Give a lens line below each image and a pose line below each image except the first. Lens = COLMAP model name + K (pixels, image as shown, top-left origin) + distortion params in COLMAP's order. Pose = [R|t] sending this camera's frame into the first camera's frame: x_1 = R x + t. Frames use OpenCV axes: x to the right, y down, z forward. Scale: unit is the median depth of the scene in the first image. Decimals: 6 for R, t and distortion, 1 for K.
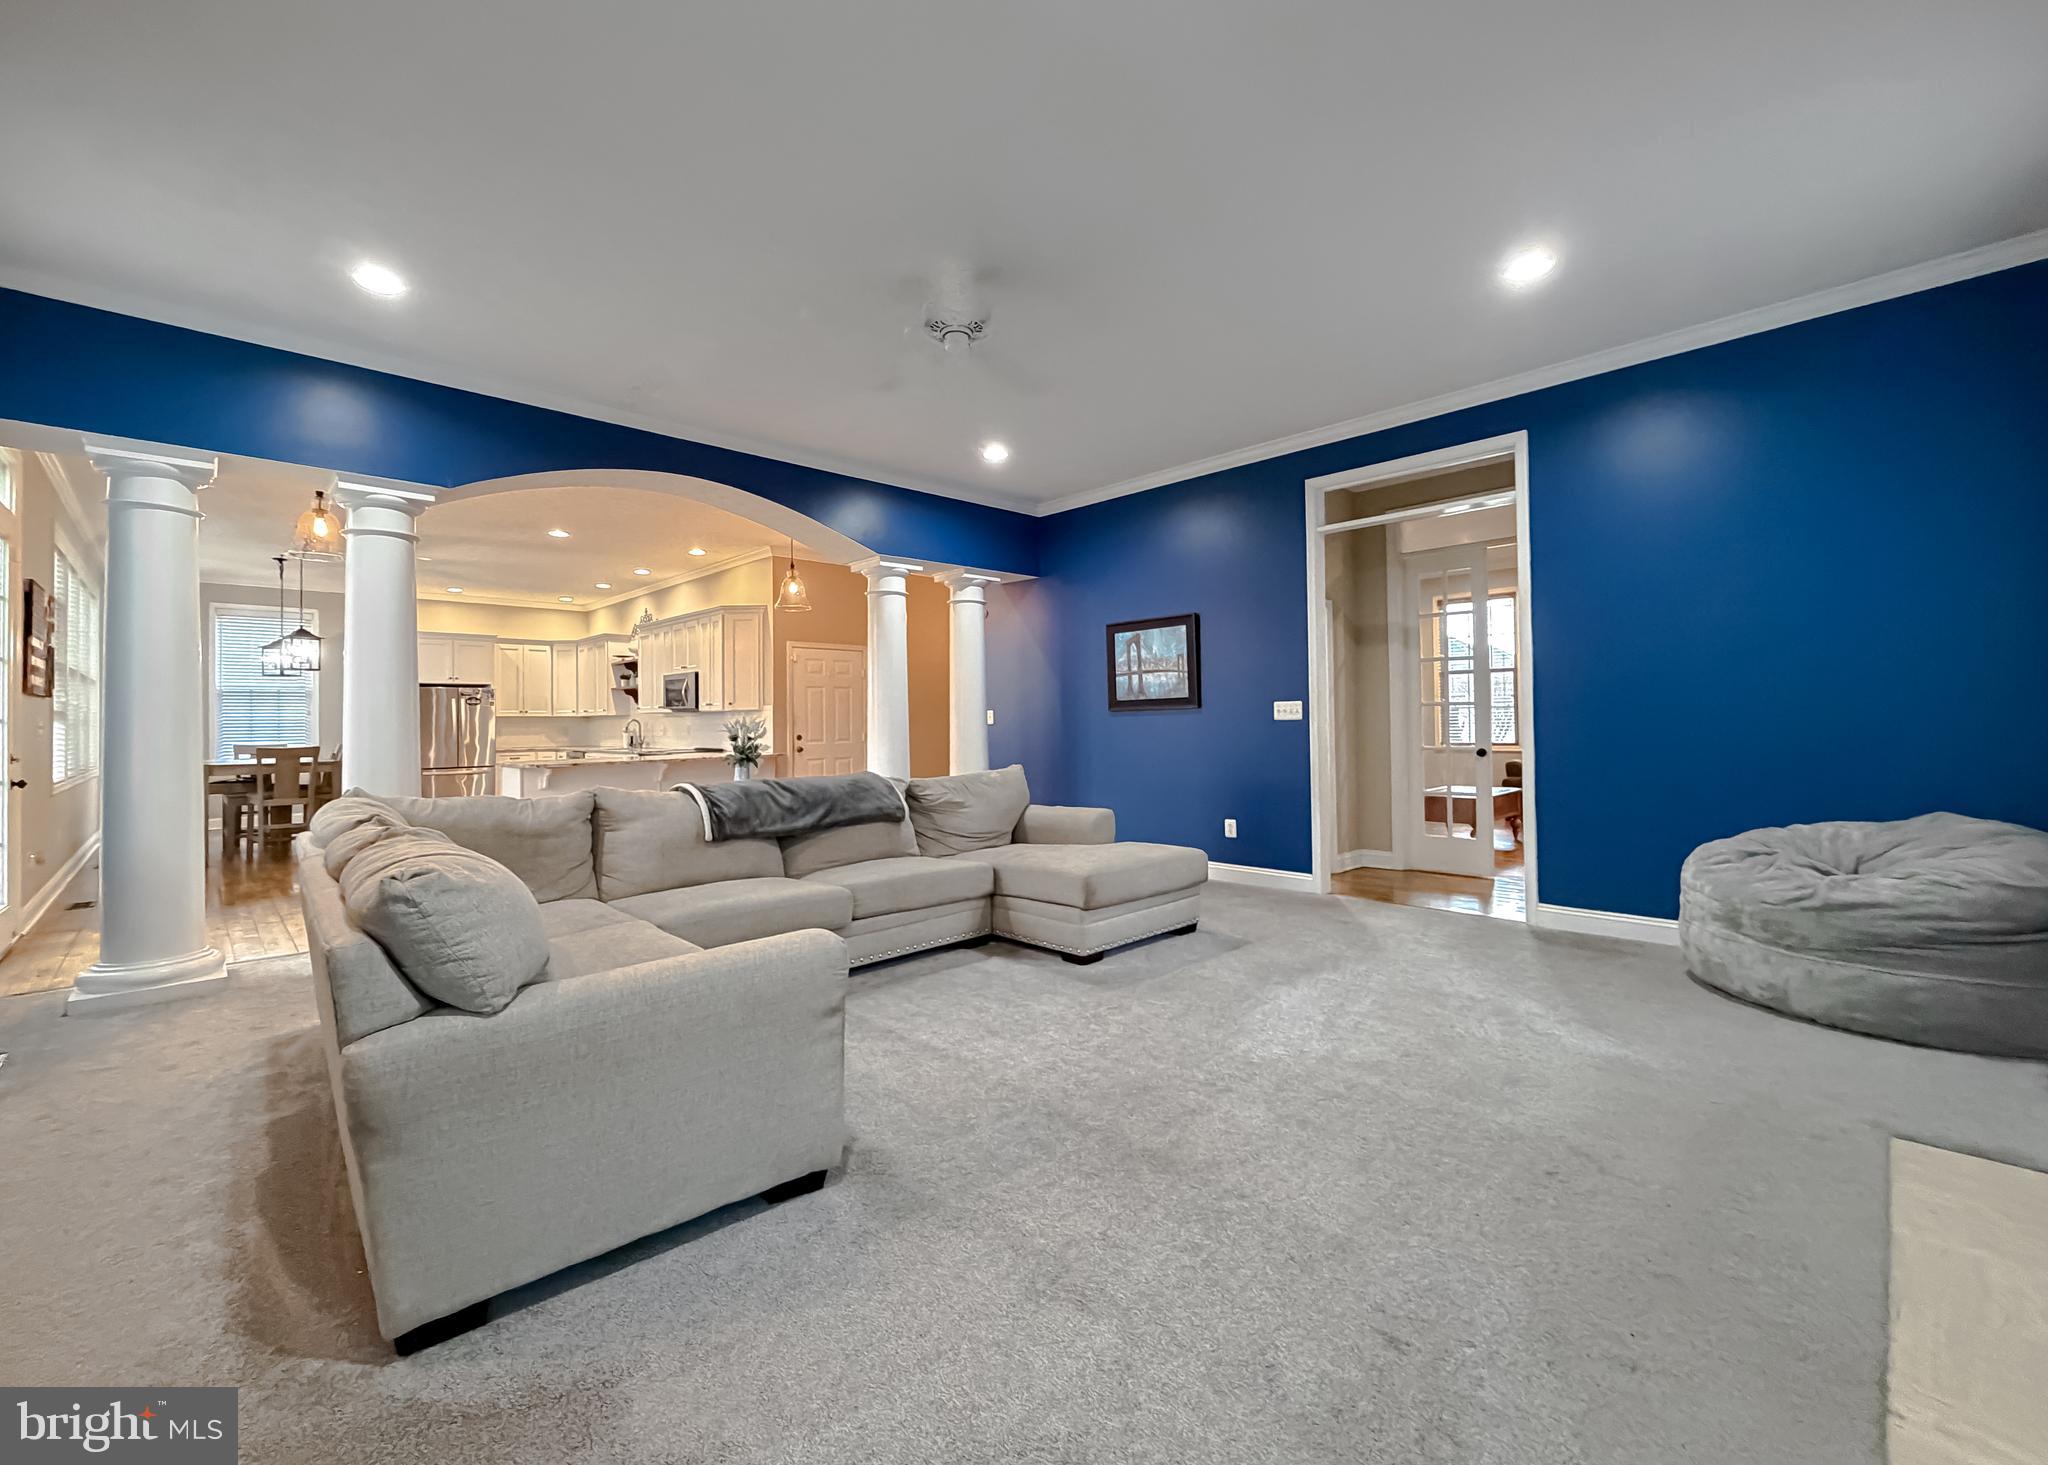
lens RADIAL K [[872.5, 0, 1024.9], [0, 872.5, 699.8], [0, 0, 1]] dist [0.000334, -0.000093]
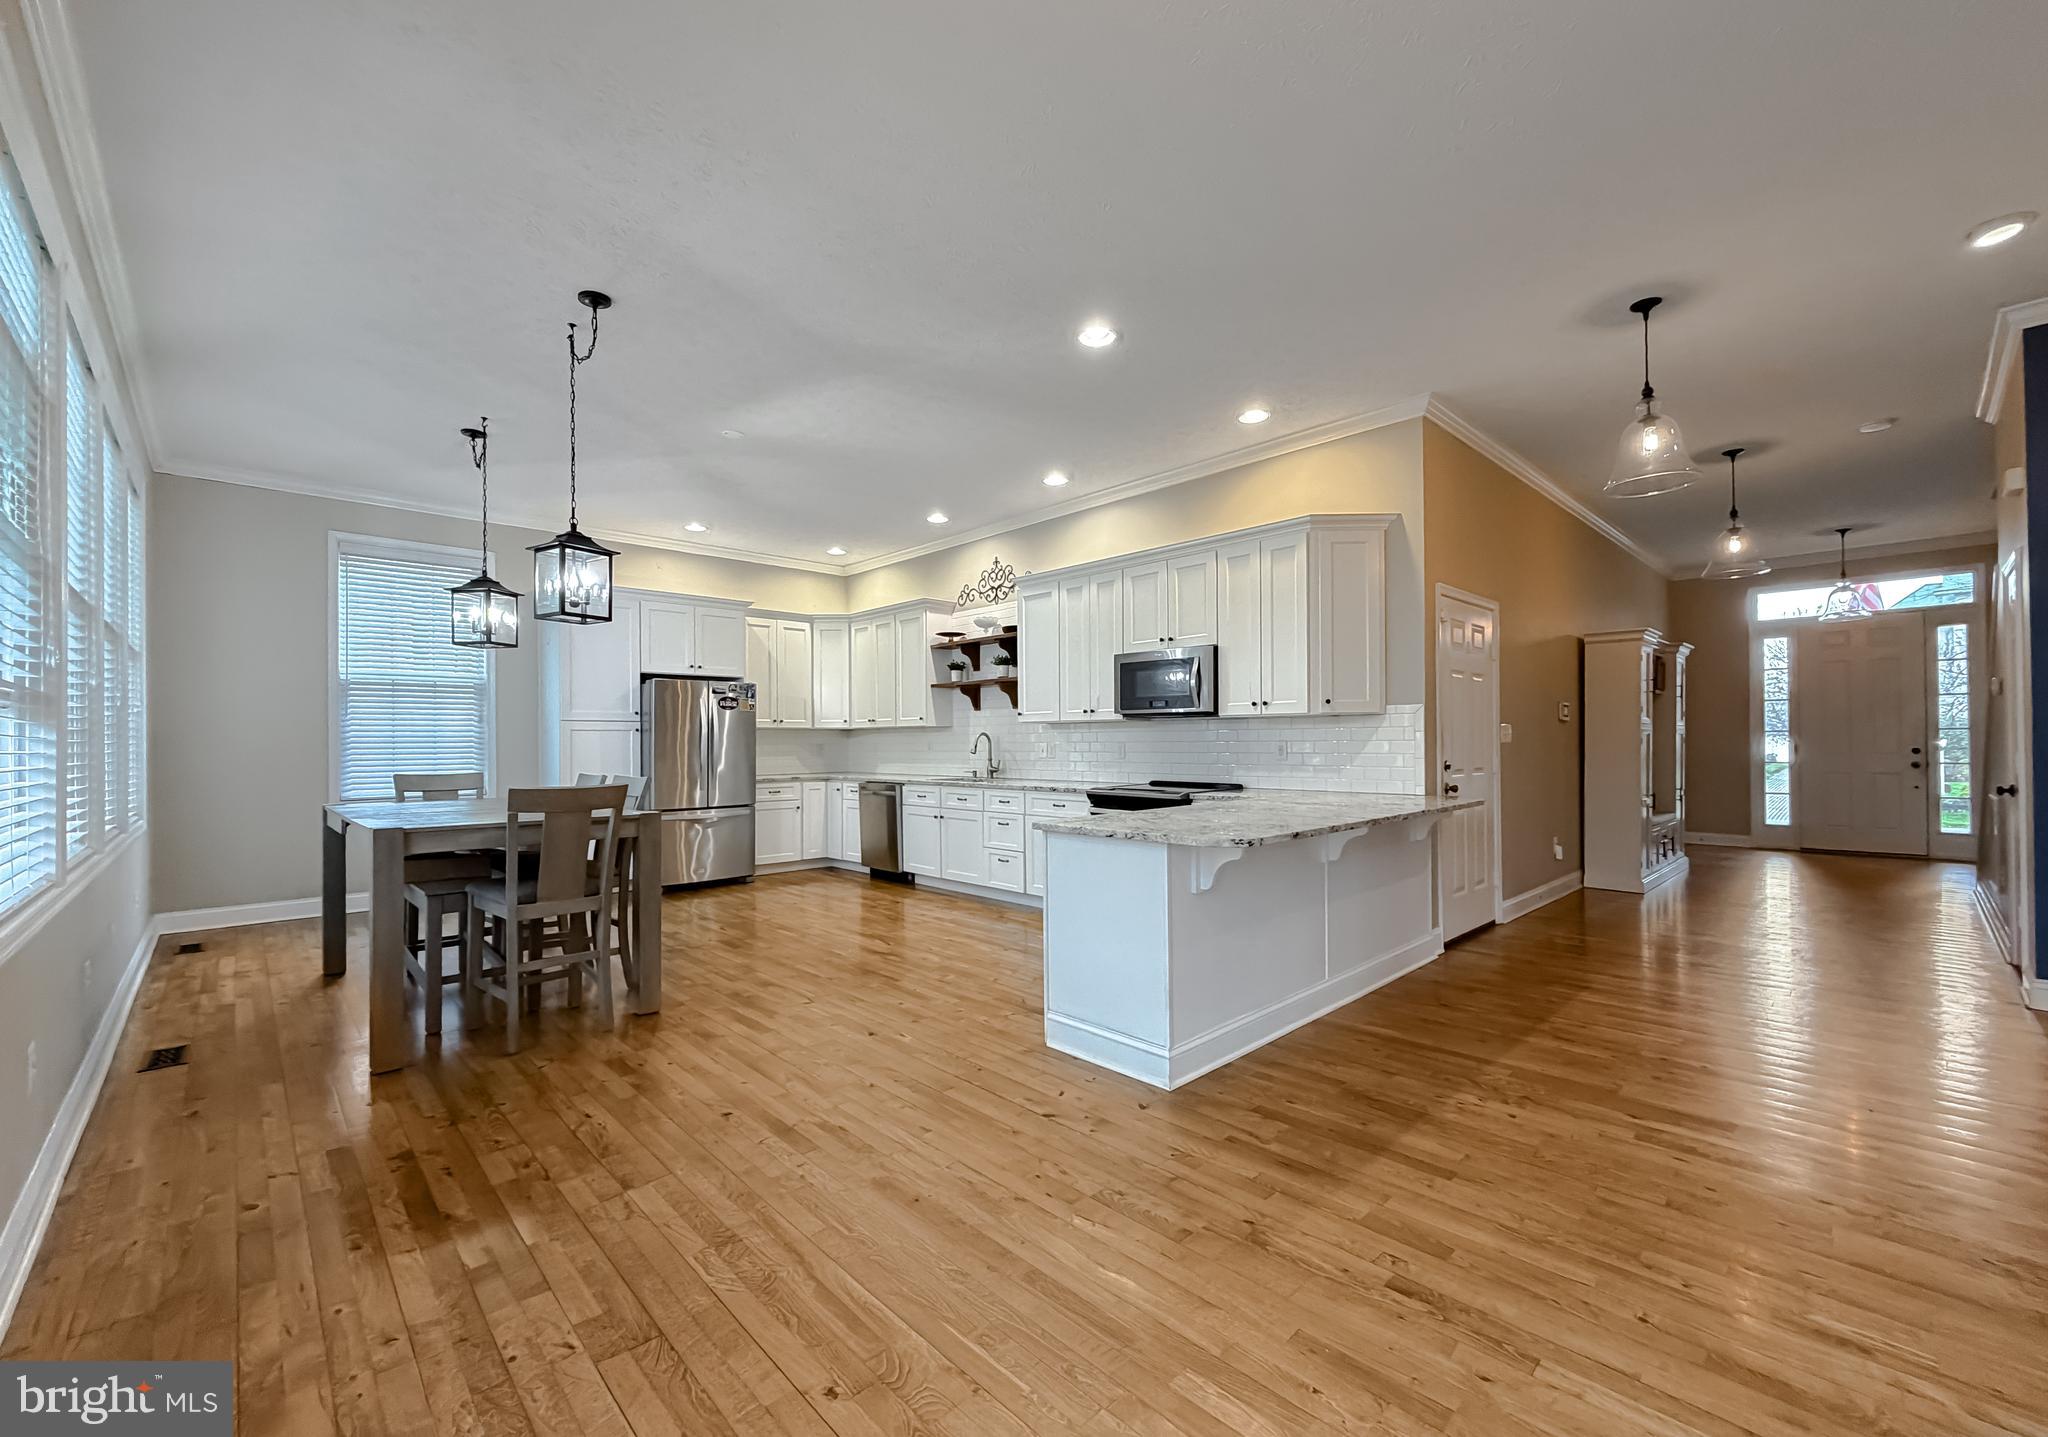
lens RADIAL K [[828.6, 0, 1013.1], [0, 828.6, 733.1], [0, 0, 1]] dist [-0.003676, 0.000009]
pose [[0.999998, 0.001886, 0.000228, -0.428940], [-0.001889, 0.999888, 0.014835, 0.014362], [-0.000200, -0.014835, 0.999890, 0.400448]]
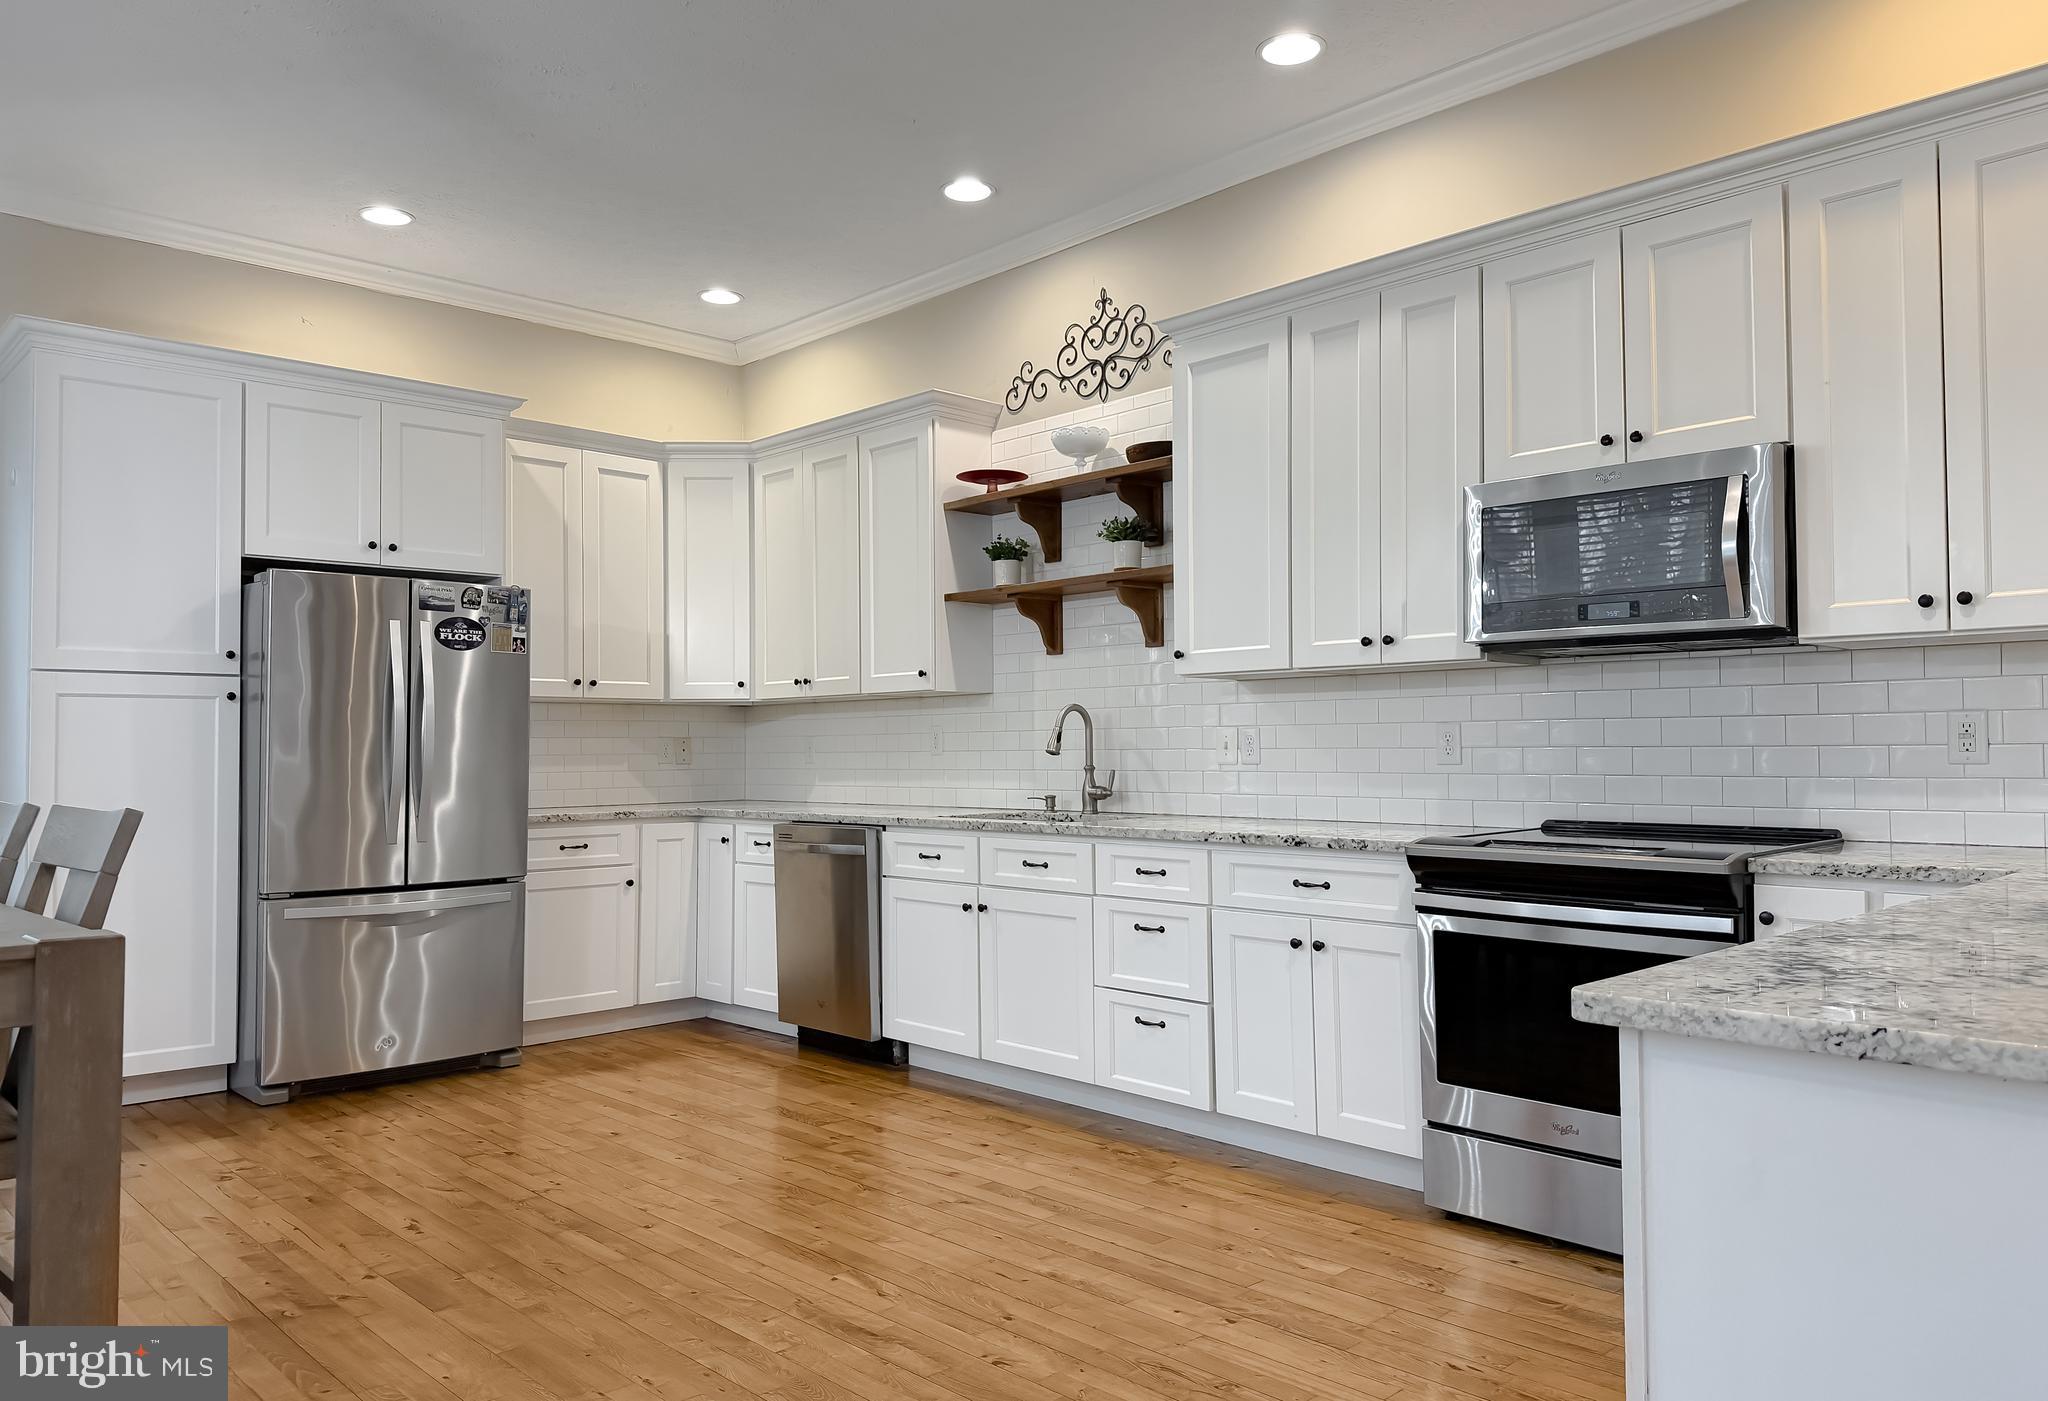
lens RADIAL K [[1448.9, 0, 1024.0], [0, 1448.9, 700.5], [0, 0, 1]] dist [0.048277, -0.003048]
pose [[0.999980, 0.002341, 0.005890, -0.468632], [-0.002285, 0.999953, -0.009421, 0.026118], [-0.005912, 0.009407, 0.999938, 0.562010]]
